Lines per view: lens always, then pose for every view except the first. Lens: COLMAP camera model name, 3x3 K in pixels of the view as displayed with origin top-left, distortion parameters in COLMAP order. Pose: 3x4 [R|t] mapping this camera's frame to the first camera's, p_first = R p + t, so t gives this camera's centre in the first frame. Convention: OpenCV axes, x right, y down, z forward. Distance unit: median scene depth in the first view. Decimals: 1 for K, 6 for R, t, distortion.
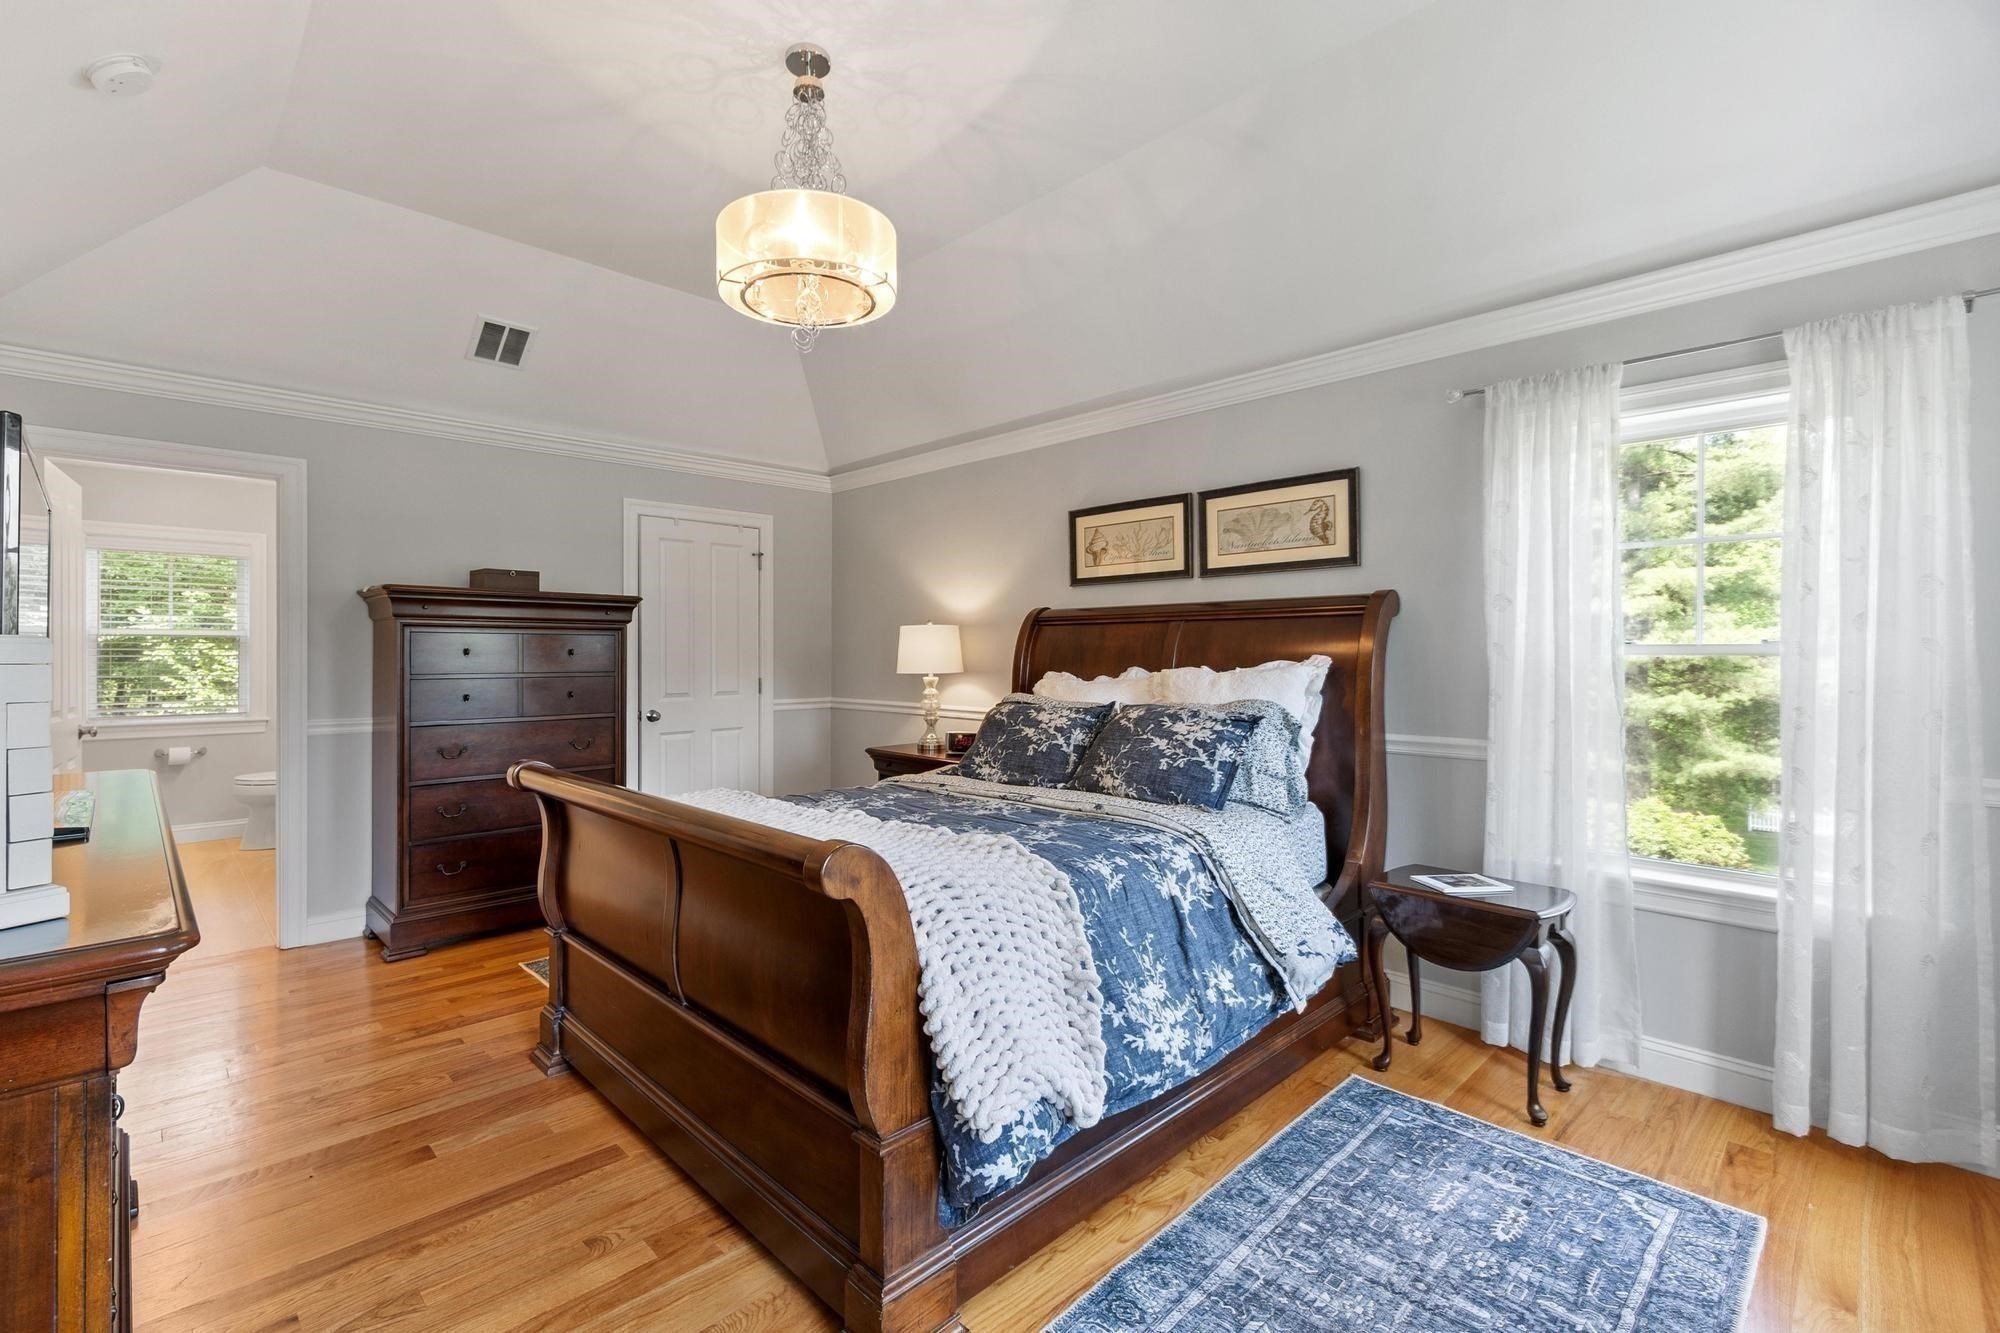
lens RADIAL K [[868.5, 0, 952.7], [0, 868.5, 666.3], [0, 0, 1]] dist [0.004782, -0.000590]
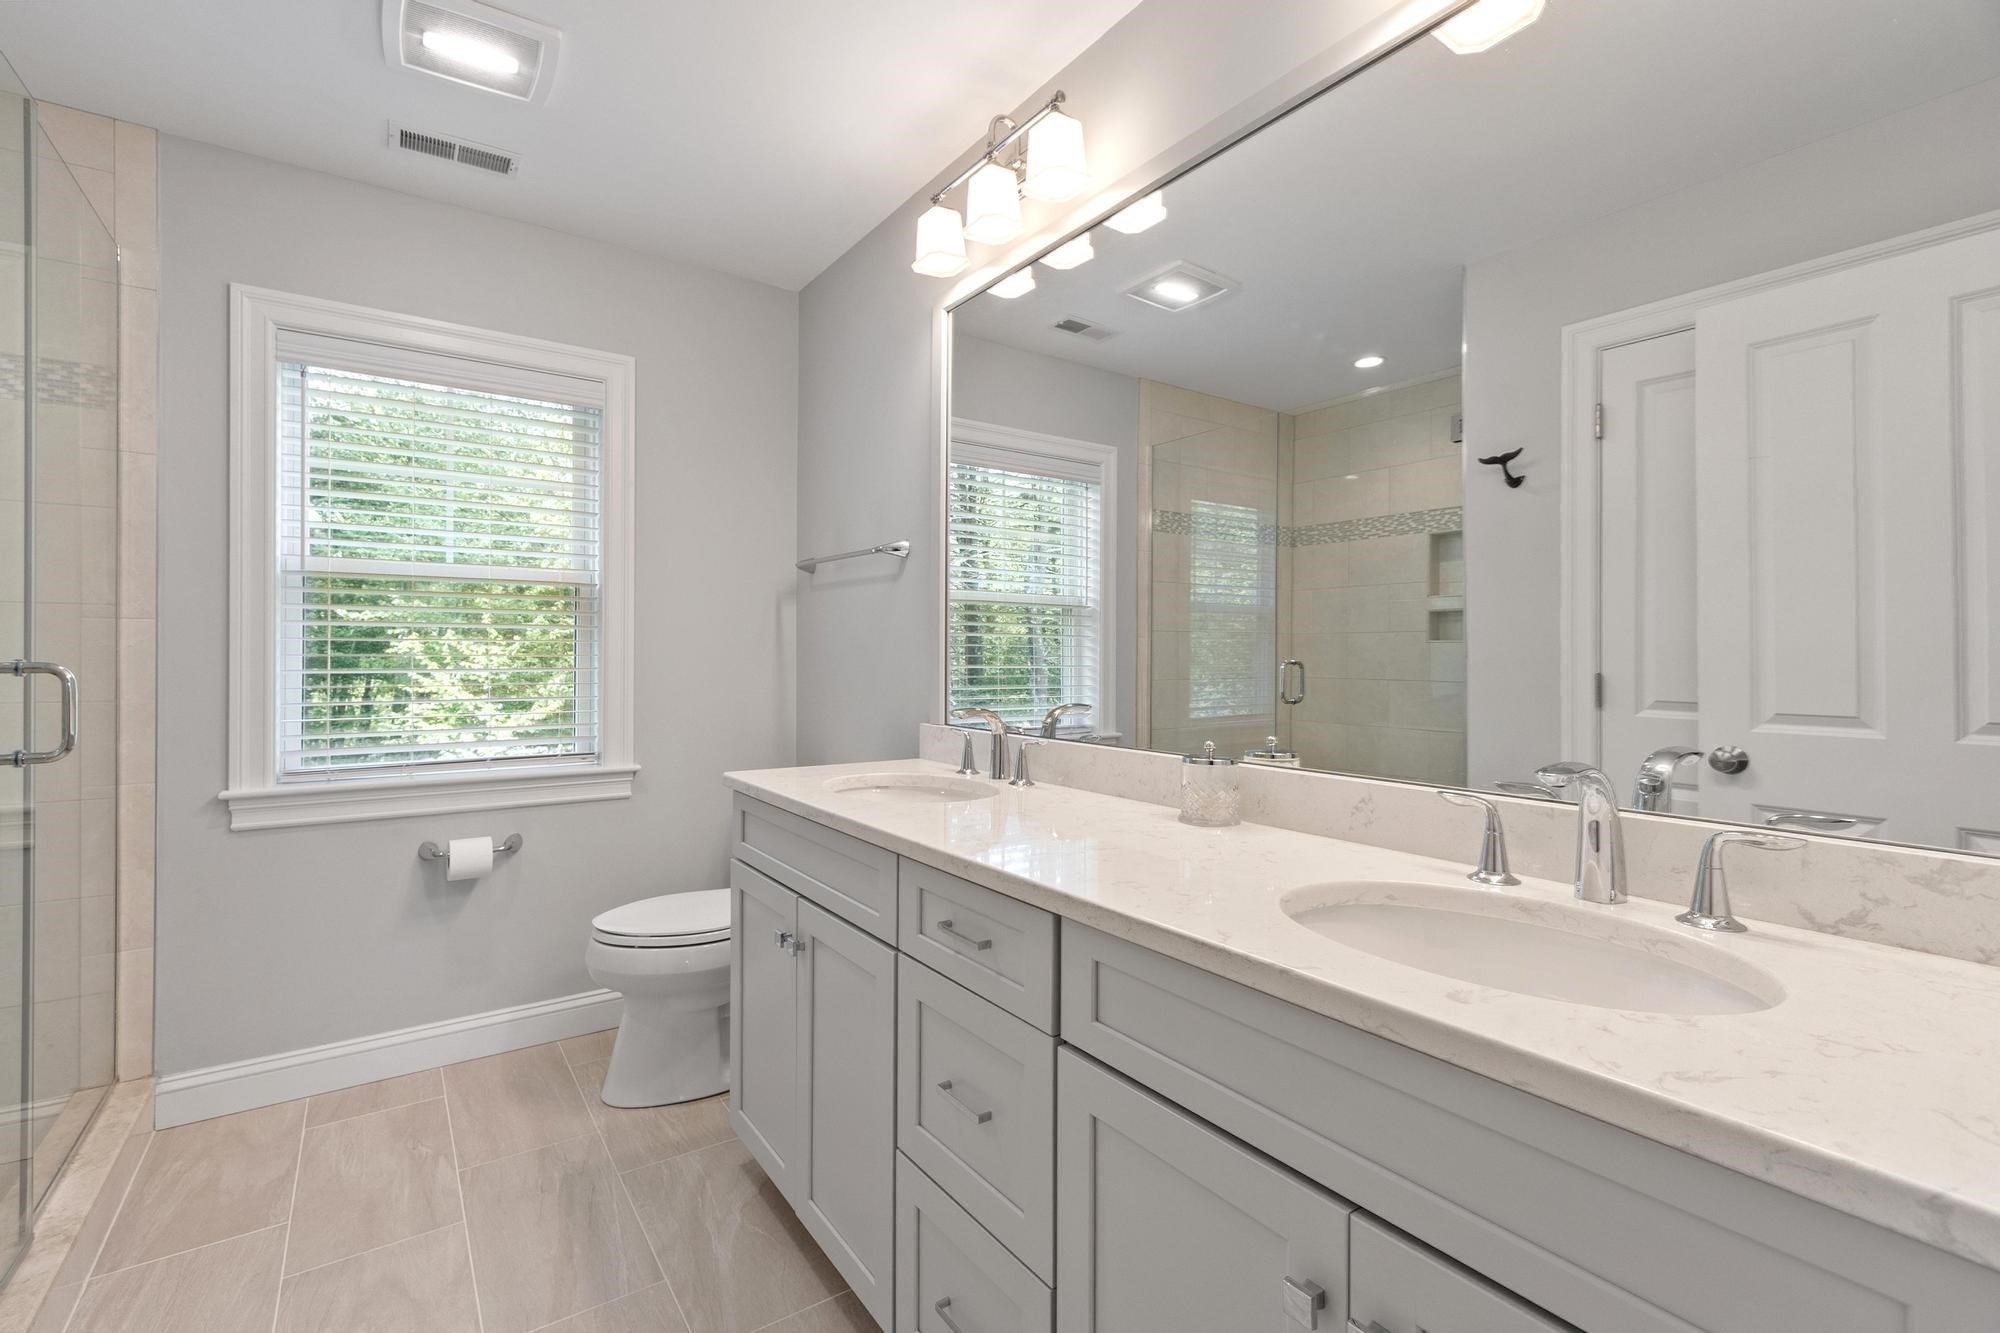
lens RADIAL K [[868.5, 0, 952.7], [0, 868.5, 666.3], [0, 0, 1]] dist [0.004782, -0.000590]
pose [[0.985097, 0.001594, -0.171991, -0.549724], [-0.001036, 0.999994, 0.003337, 0.006270], [0.171995, -0.003109, 0.985093, 0.587451]]
